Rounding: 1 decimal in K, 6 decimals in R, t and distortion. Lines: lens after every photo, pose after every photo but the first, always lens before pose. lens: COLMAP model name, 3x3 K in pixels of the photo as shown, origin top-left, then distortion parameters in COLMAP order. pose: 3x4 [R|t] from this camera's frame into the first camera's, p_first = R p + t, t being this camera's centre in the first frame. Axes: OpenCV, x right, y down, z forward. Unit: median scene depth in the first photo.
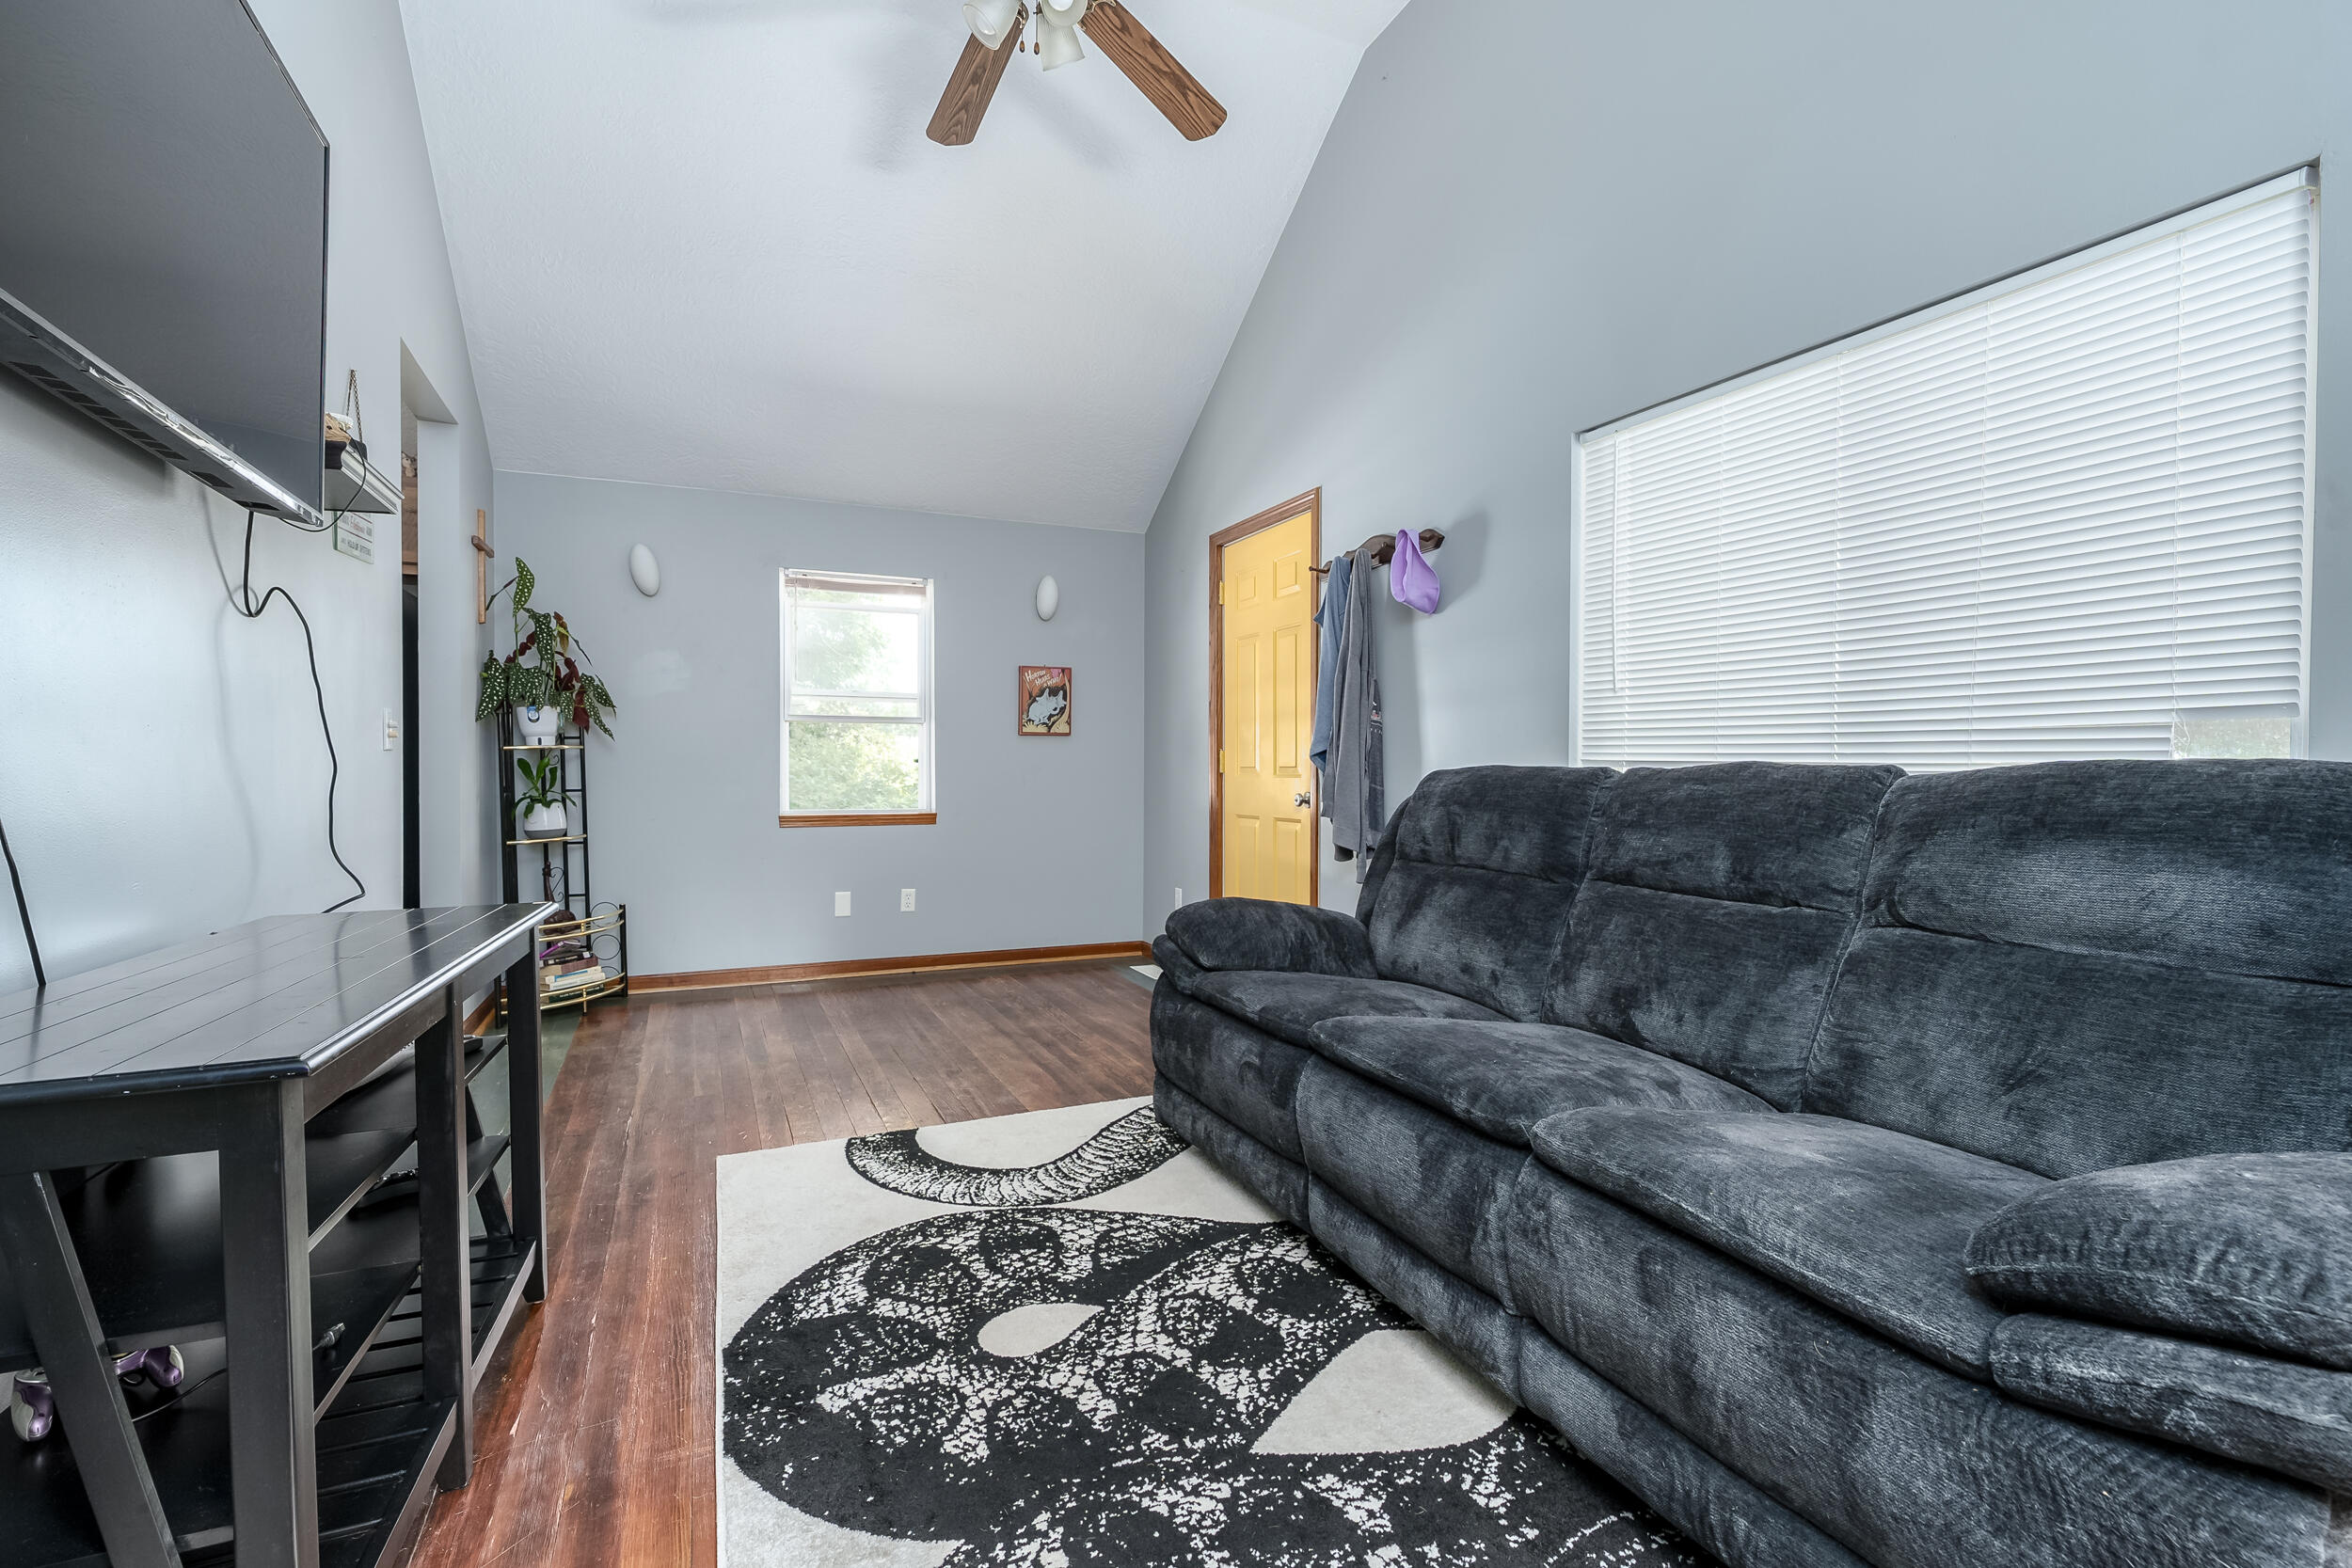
lens RADIAL K [[1055.4, 0, 1176.5], [0, 1055.4, 785.4], [0, 0, 1]] dist [-0.002771, 0.000175]
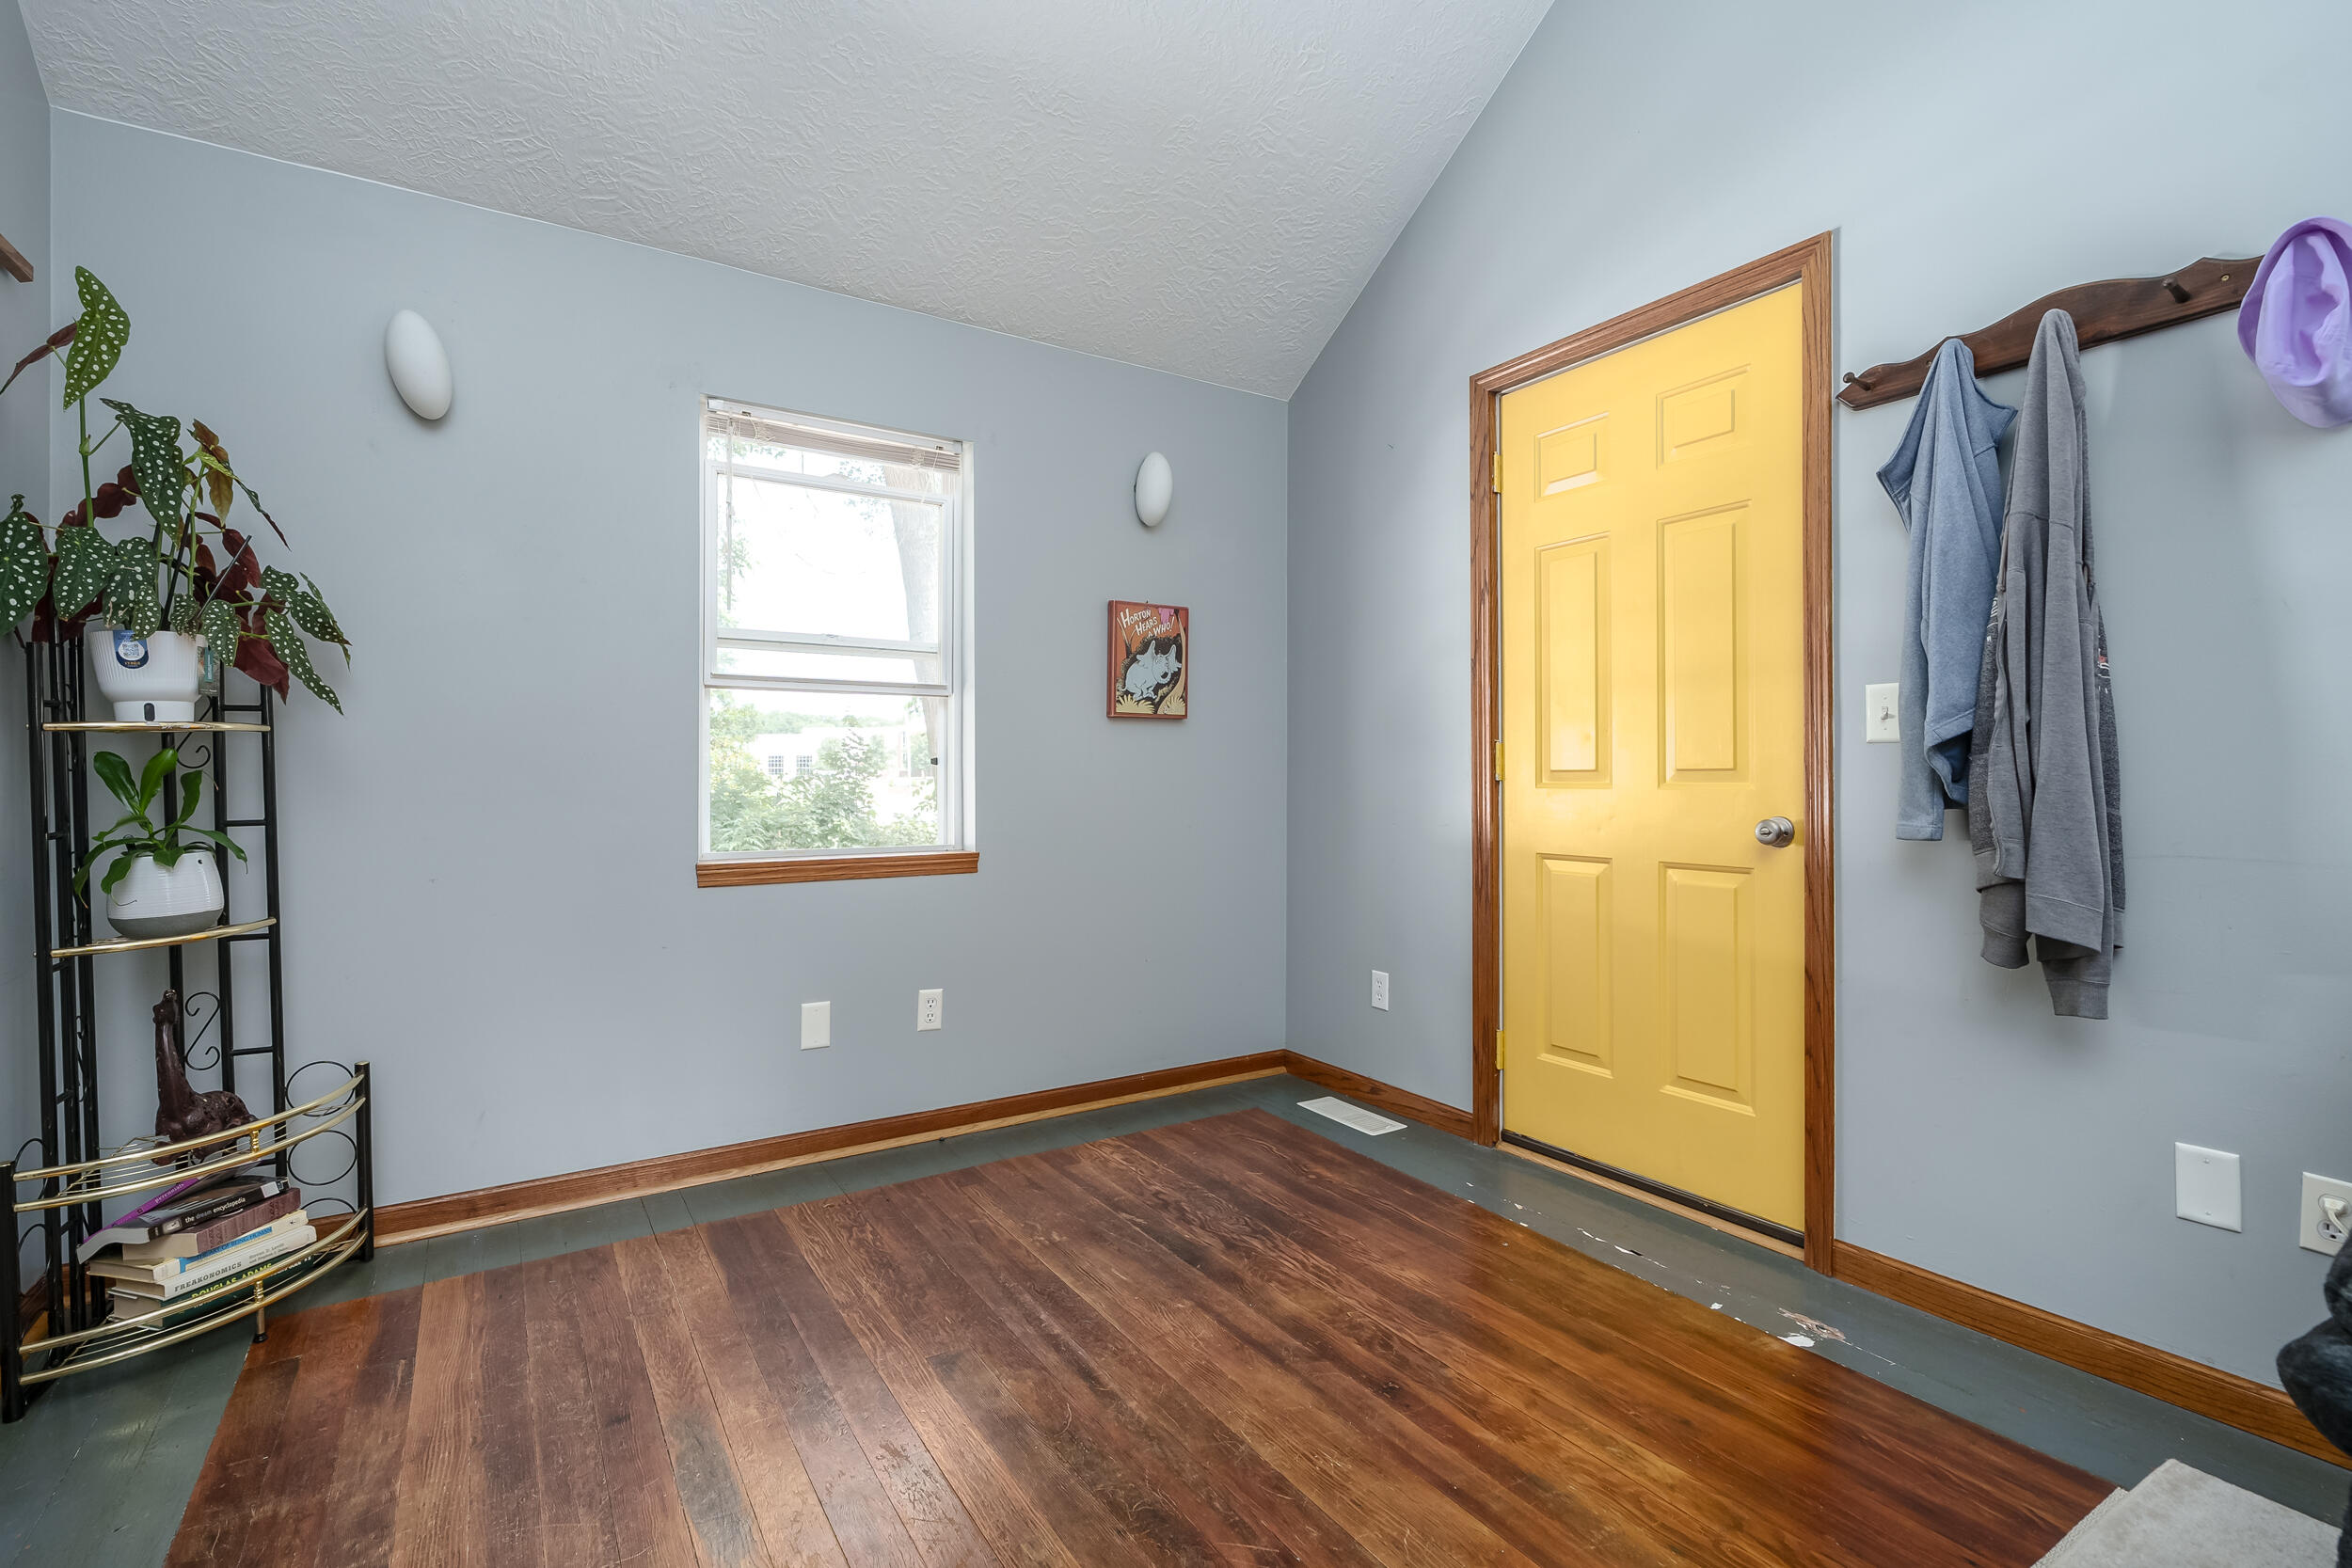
lens RADIAL K [[1055.4, 0, 1170.6], [0, 1055.4, 778.3], [0, 0, 1]] dist [-0.002771, 0.000175]
pose [[0.990068, -0.001830, 0.140574, -0.369856], [0.003727, 0.999906, -0.013228, -0.010826], [-0.140537, 0.013620, 0.989982, 0.760988]]
